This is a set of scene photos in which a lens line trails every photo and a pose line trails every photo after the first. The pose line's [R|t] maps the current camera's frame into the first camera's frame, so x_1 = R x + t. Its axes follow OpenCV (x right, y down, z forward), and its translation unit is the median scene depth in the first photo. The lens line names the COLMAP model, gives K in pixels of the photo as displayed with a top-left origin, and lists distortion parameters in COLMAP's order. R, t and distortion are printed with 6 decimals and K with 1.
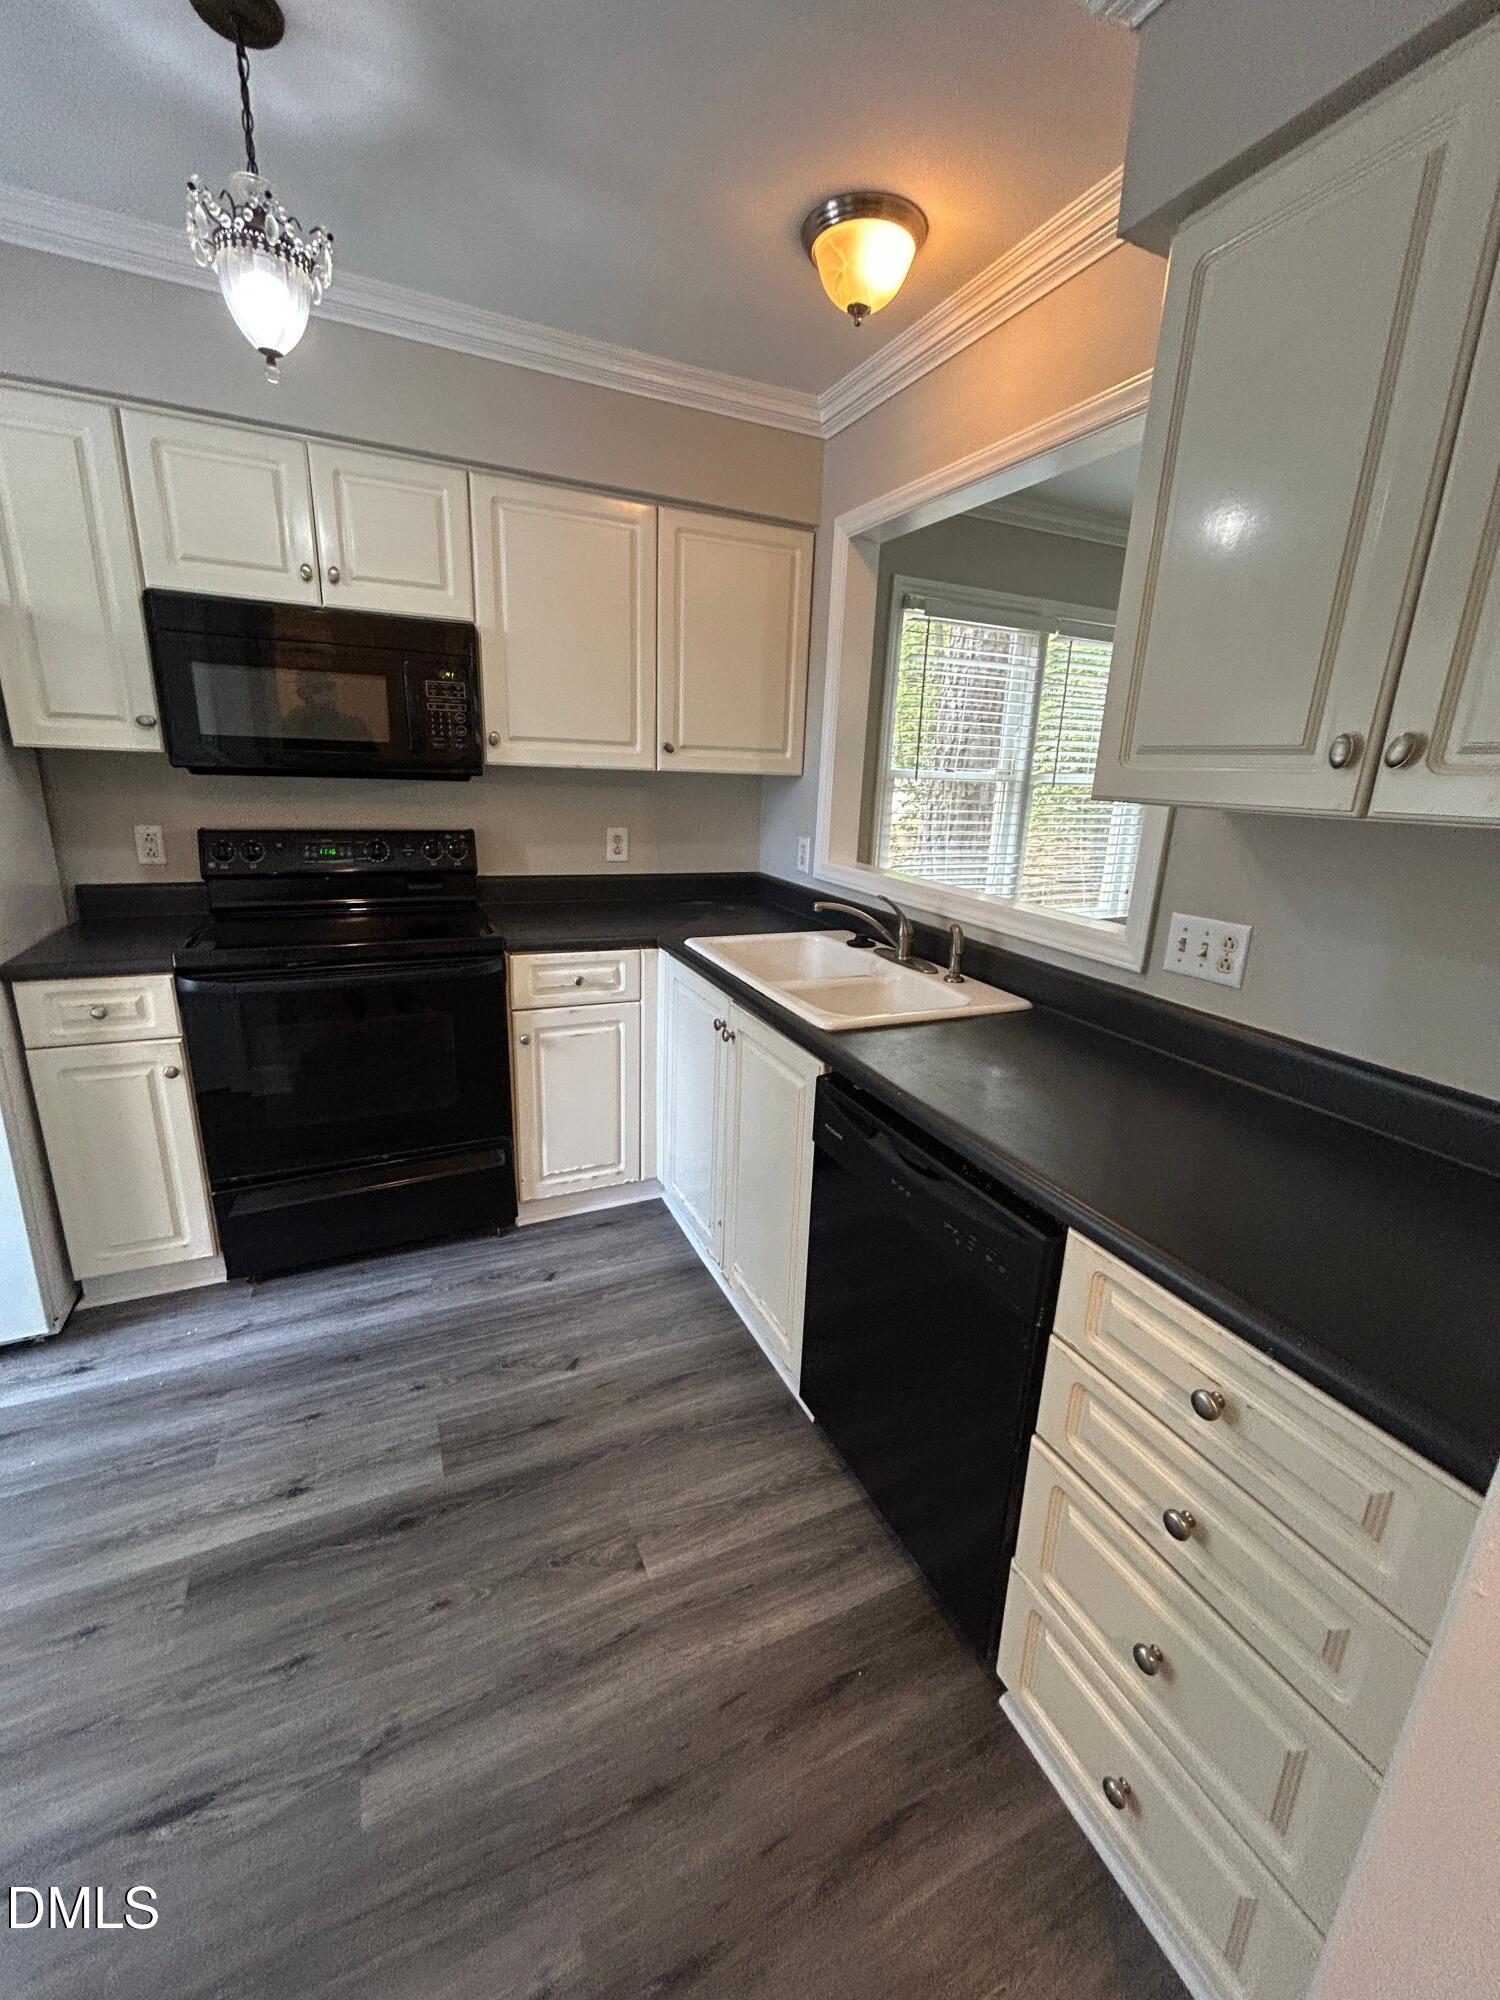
lens RADIAL K [[812.9, 0, 755.6], [0, 812.9, 999.4], [0, 0, 1]] dist [-0.000344, 0.000084]
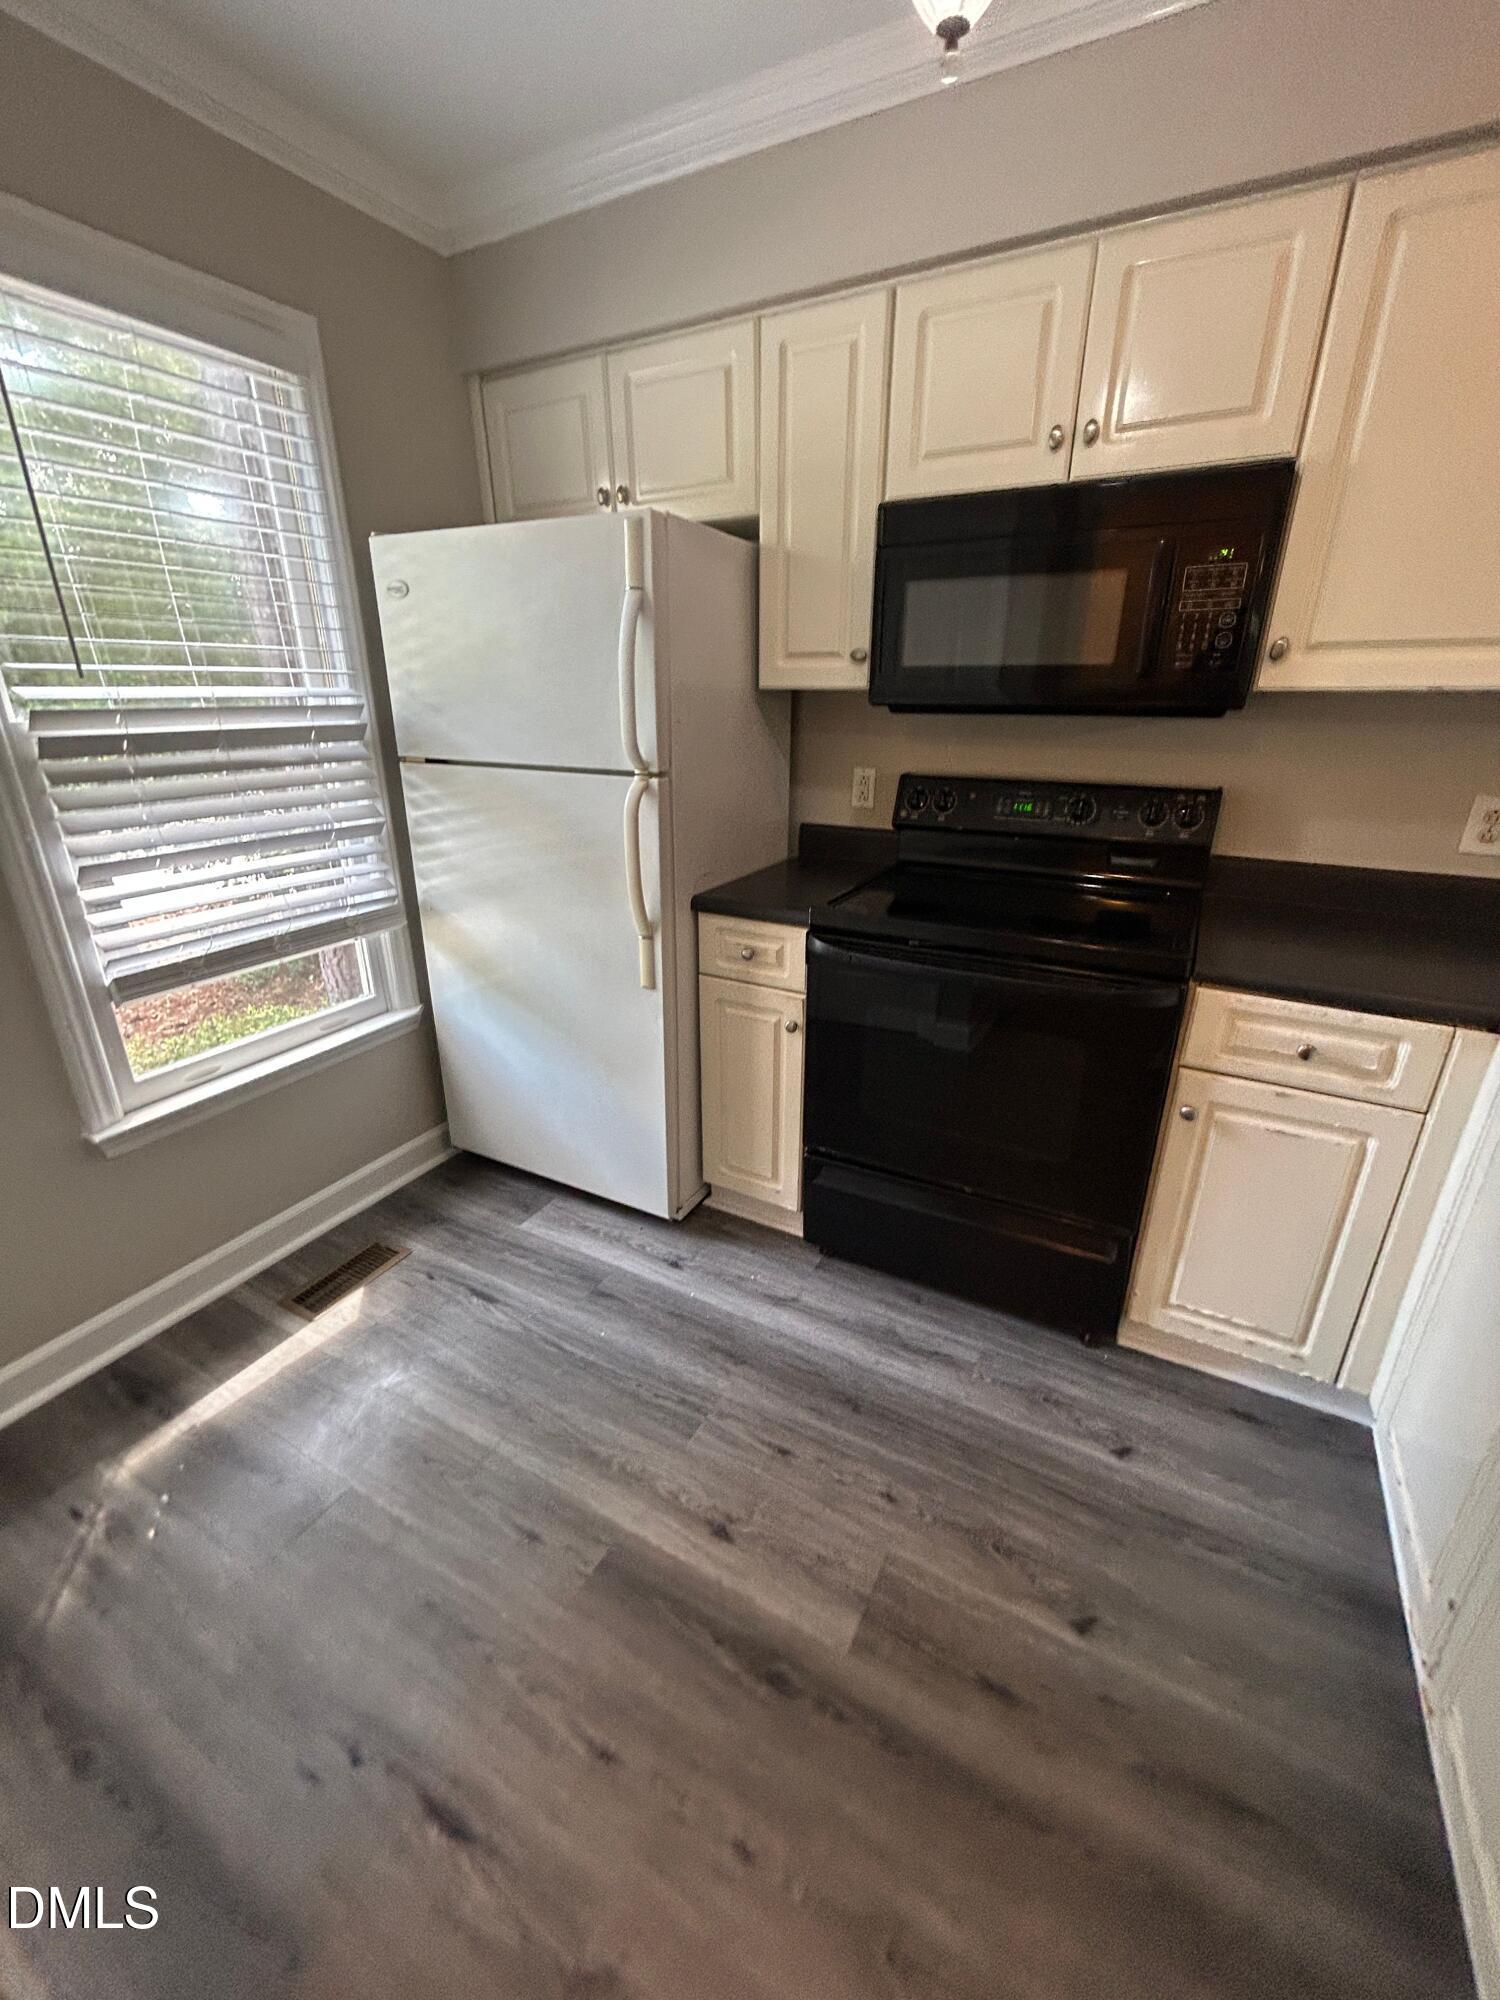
lens RADIAL K [[812.9, 0, 755.6], [0, 812.9, 999.4], [0, 0, 1]] dist [-0.000344, 0.000084]
pose [[0.589201, 0.254265, -0.766937, -0.004681], [-0.200245, 0.965535, 0.166268, -0.083629], [0.782780, 0.055609, 0.619809, 0.316226]]
